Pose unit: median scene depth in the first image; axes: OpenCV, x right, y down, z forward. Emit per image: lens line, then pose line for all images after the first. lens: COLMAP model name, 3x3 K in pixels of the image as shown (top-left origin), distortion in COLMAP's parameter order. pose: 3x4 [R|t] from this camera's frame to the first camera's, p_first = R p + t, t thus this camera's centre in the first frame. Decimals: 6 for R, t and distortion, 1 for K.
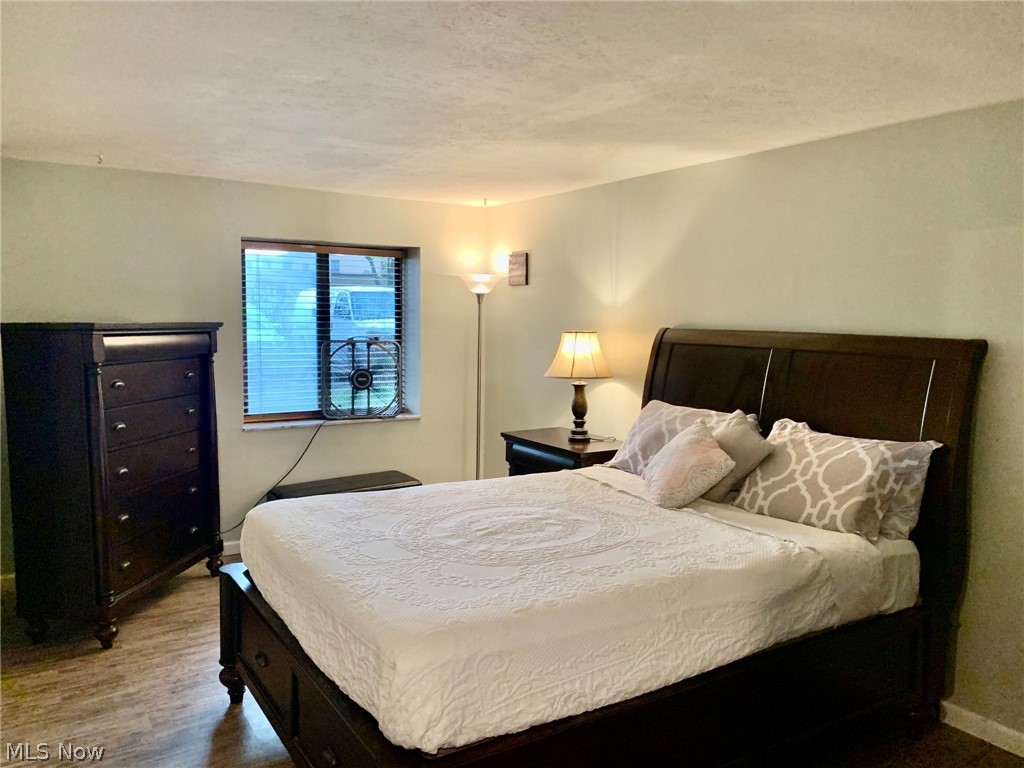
lens RADIAL K [[774.6, 0, 511.2], [0, 774.6, 420.2], [0, 0, 1]] dist [0.078690, -0.110633]
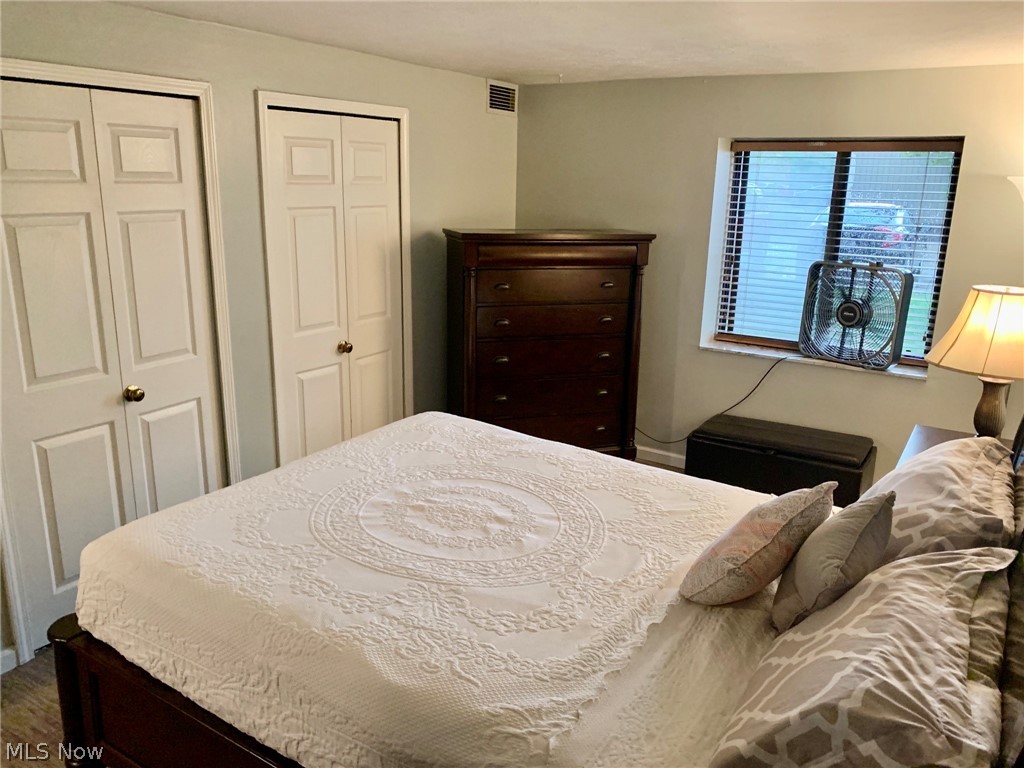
lens RADIAL K [[777.1, 0, 512.0], [0, 777.1, 384.0], [0, 0, 1]] dist [0.079252, -0.114380]
pose [[0.416783, 0.237220, -0.877507, 0.656010], [-0.141765, 0.970499, 0.195025, -0.154772], [0.897883, 0.043116, 0.438117, 0.593510]]
